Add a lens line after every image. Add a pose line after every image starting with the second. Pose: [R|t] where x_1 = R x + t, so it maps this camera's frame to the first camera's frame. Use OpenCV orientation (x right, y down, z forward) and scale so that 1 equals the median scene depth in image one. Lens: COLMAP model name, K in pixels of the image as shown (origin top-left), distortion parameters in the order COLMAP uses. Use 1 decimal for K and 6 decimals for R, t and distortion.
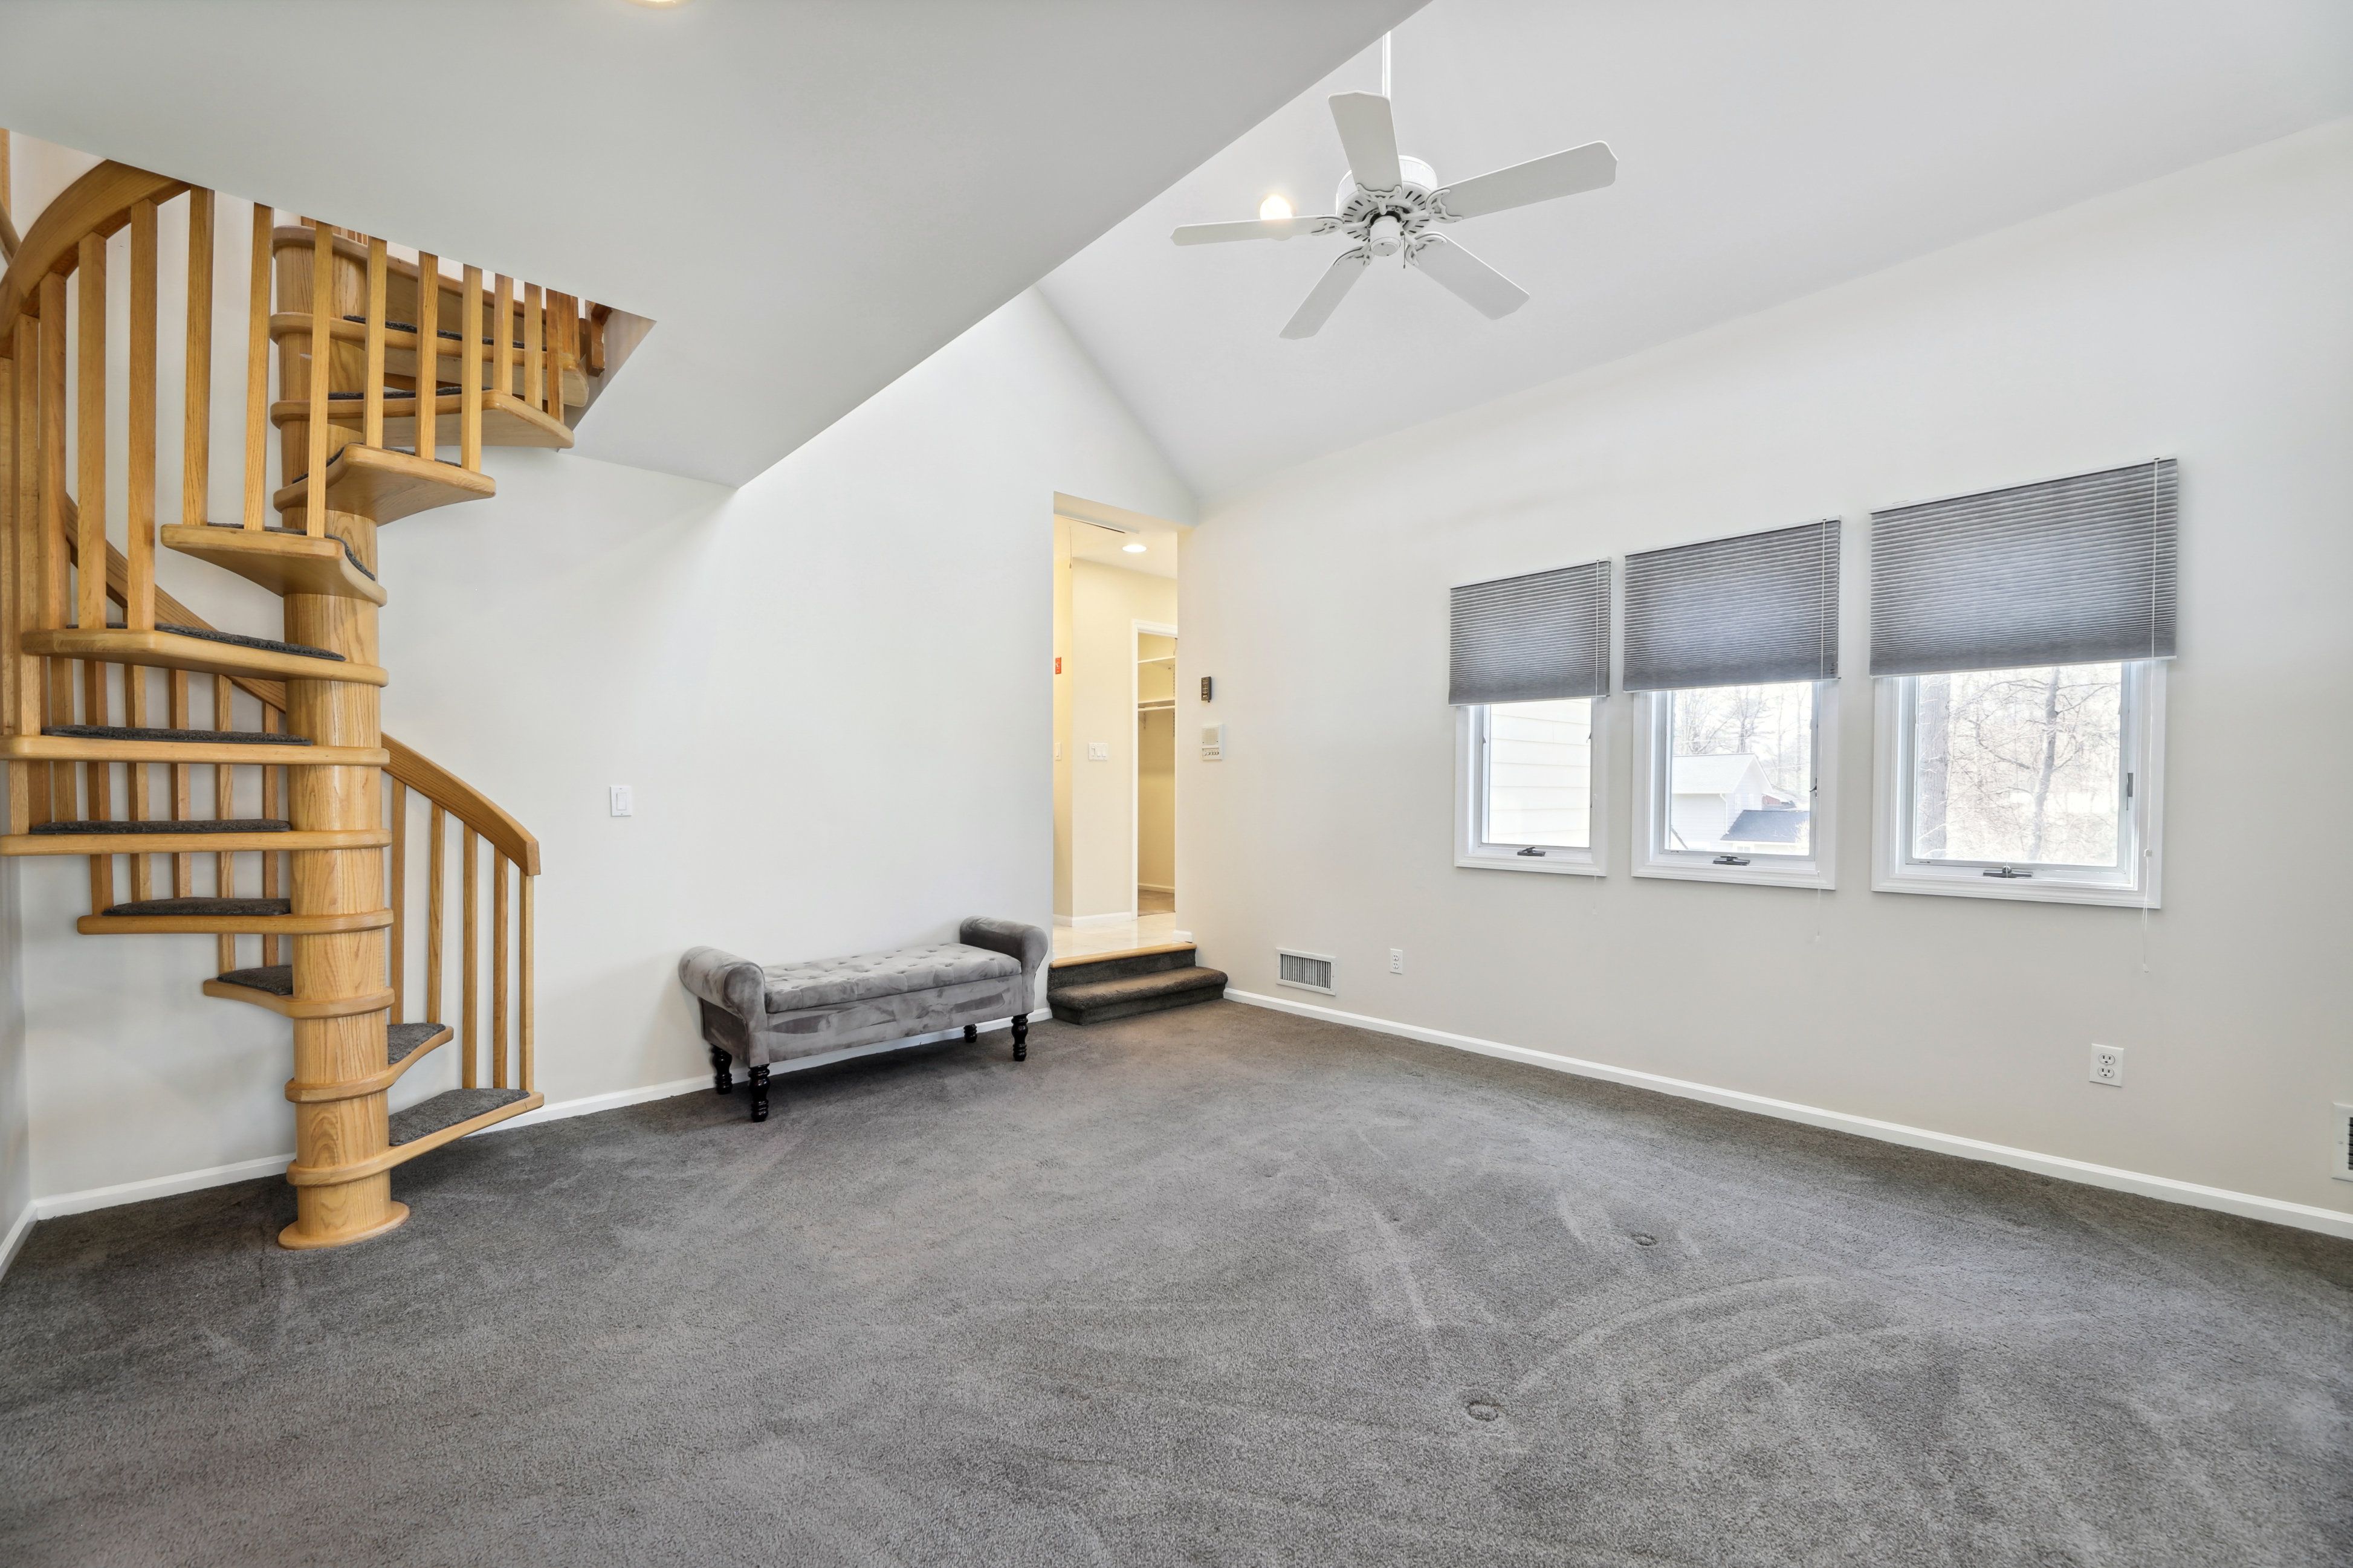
lens RADIAL K [[1013.2, 0, 1172.3], [0, 1013.2, 809.5], [0, 0, 1]] dist [-0.001332, -0.000019]
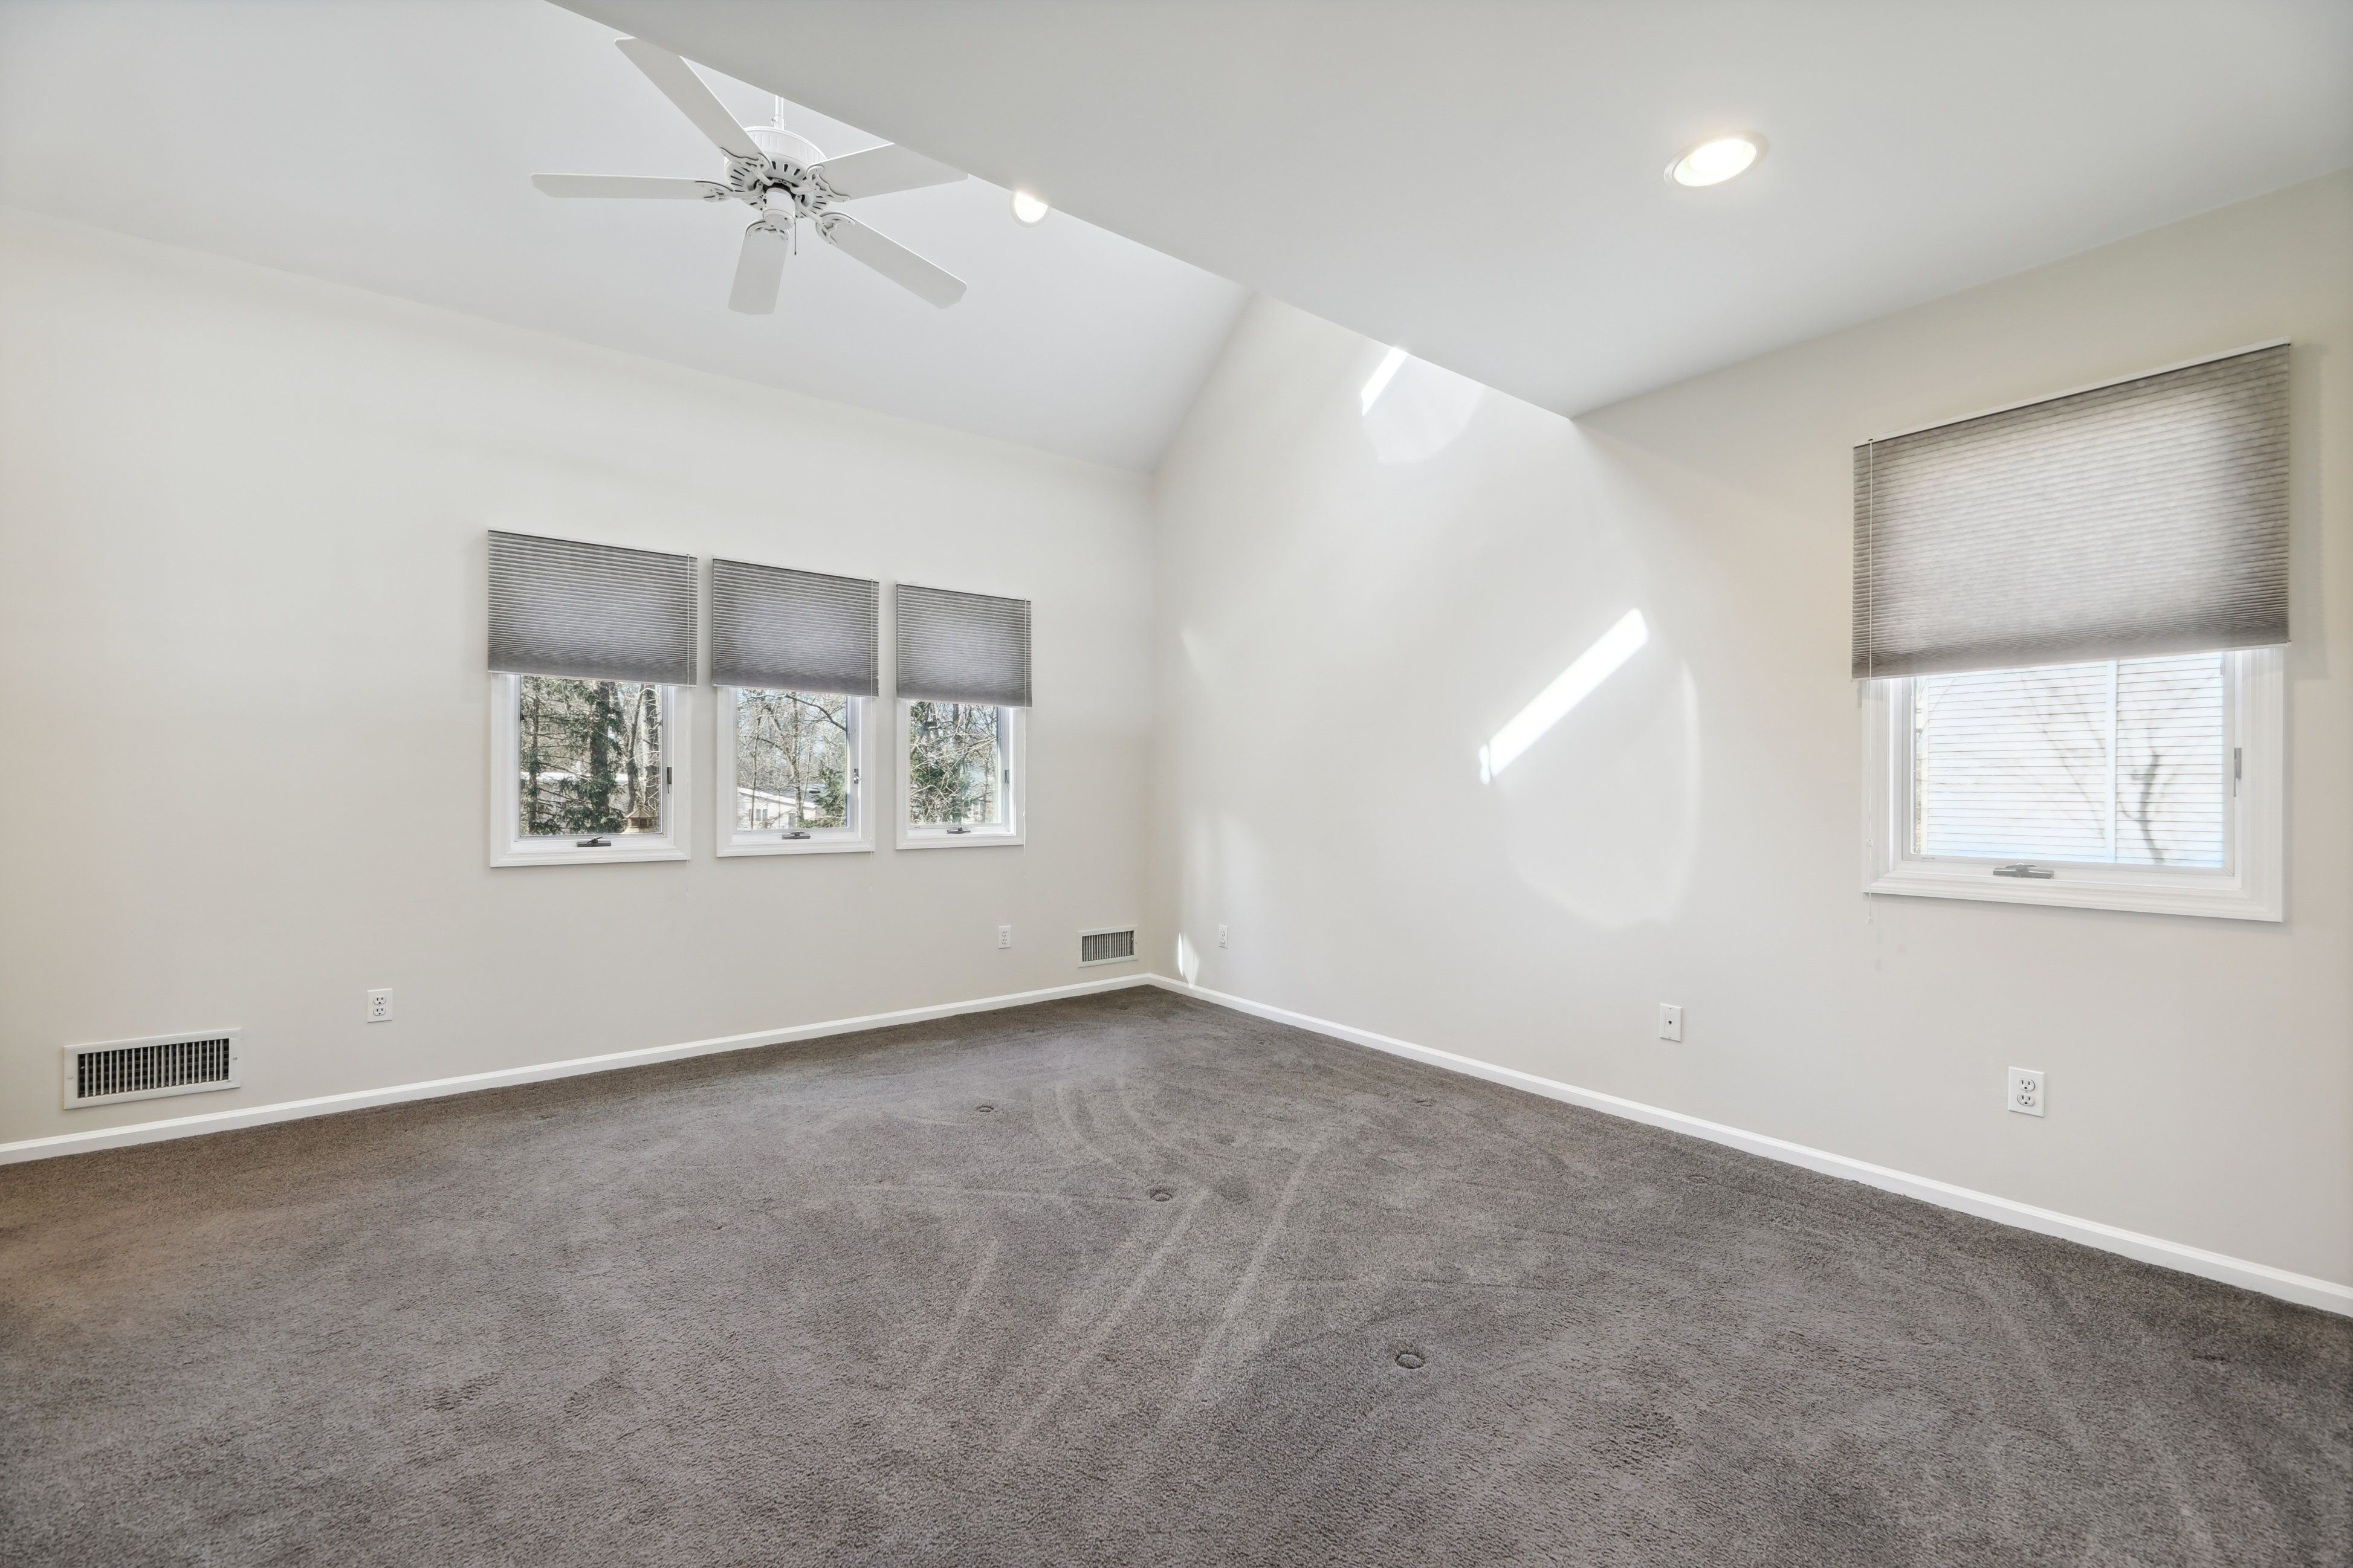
lens RADIAL K [[1017.6, 0, 1176.5], [0, 1017.6, 784.0], [0, 0, 1]] dist [-0.002506, -0.000224]
pose [[0.030695, 0.001867, 0.999527, -0.696187], [0.013388, 0.999908, -0.002279, -0.003171], [-0.999439, 0.013452, 0.030667, 0.547124]]
